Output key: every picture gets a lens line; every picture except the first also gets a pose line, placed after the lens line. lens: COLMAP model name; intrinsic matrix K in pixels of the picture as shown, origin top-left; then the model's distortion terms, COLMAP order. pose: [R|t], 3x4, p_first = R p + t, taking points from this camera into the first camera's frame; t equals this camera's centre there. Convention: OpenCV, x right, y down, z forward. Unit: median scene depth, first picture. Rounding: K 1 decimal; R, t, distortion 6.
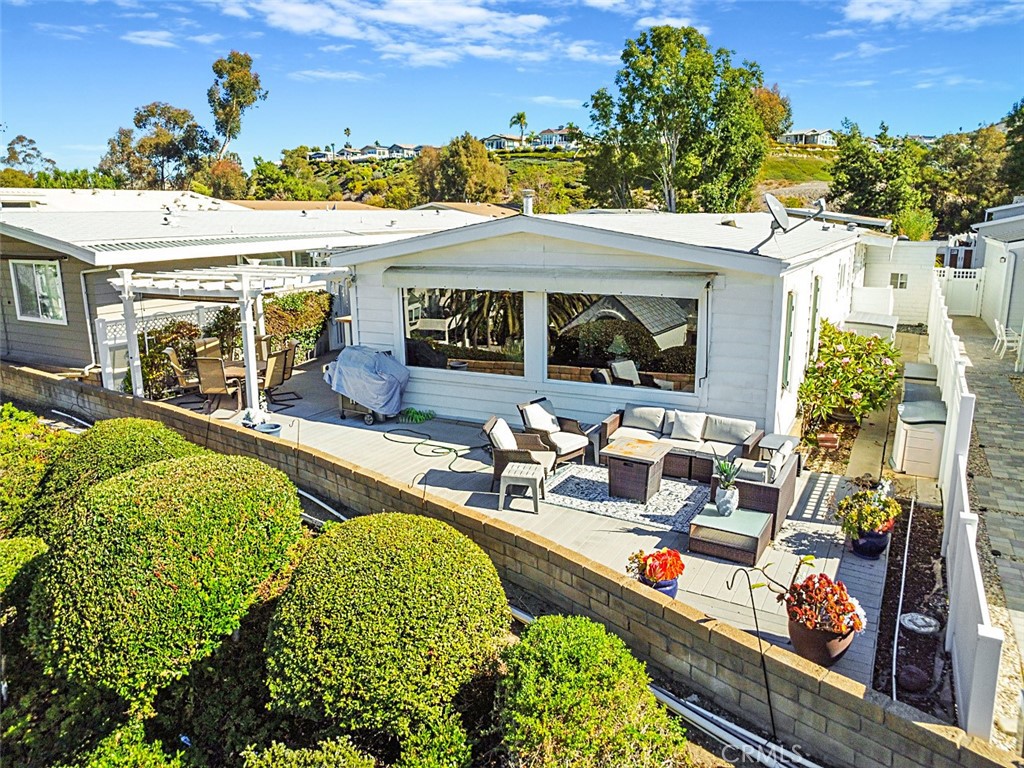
lens RADIAL K [[748.5, 0, 512.0], [0, 748.5, 384.0], [0, 0, 1]] dist [-0.023636, -0.005625]
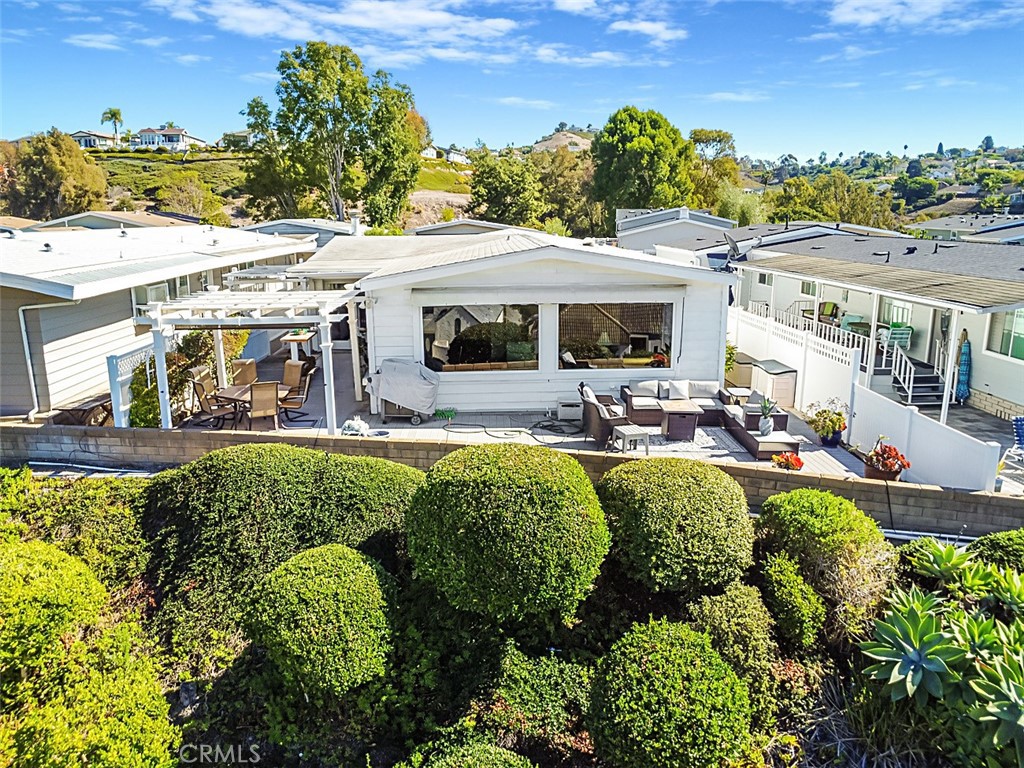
lens RADIAL K [[748.5, 0, 512.0], [0, 748.5, 384.0], [0, 0, 1]] dist [-0.023636, -0.005625]
pose [[0.862051, -0.104908, 0.495844, -0.127156], [0.107035, 0.993960, 0.024212, -0.004216], [-0.495390, 0.032201, 0.868074, -0.017220]]
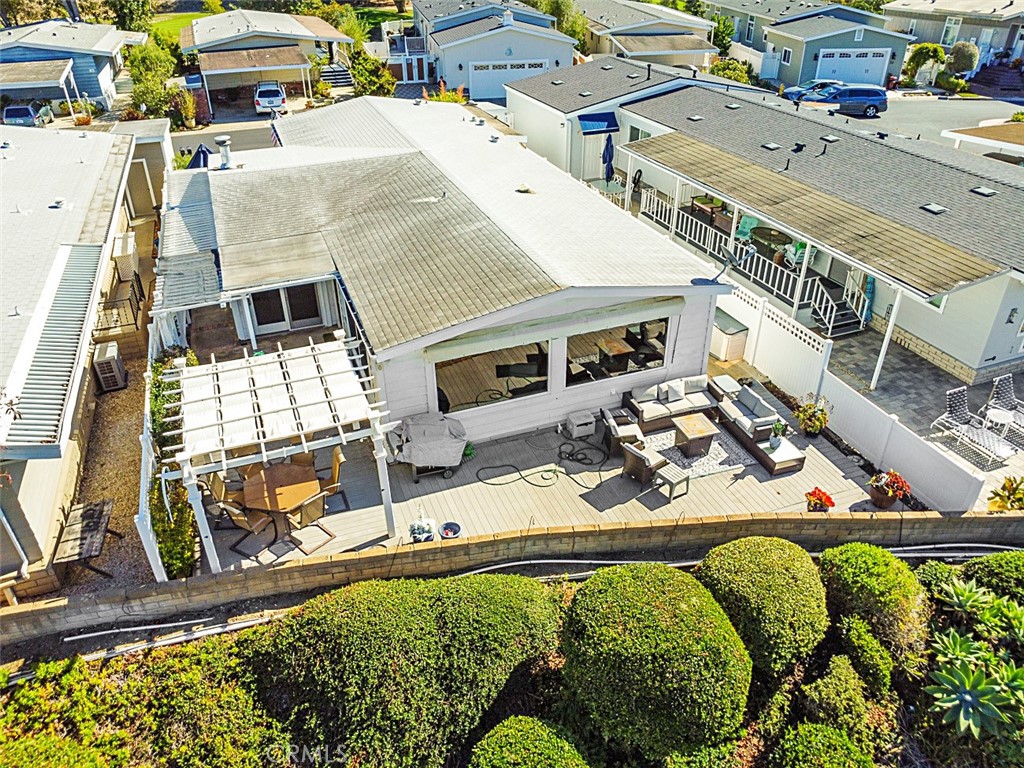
lens RADIAL K [[748.5, 0, 512.0], [0, 748.5, 384.0], [0, 0, 1]] dist [-0.023636, -0.005625]
pose [[0.658636, -0.392952, 0.641707, -0.162880], [0.165962, 0.907670, 0.385476, -0.101603], [-0.733932, -0.147389, 0.663039, 0.036895]]
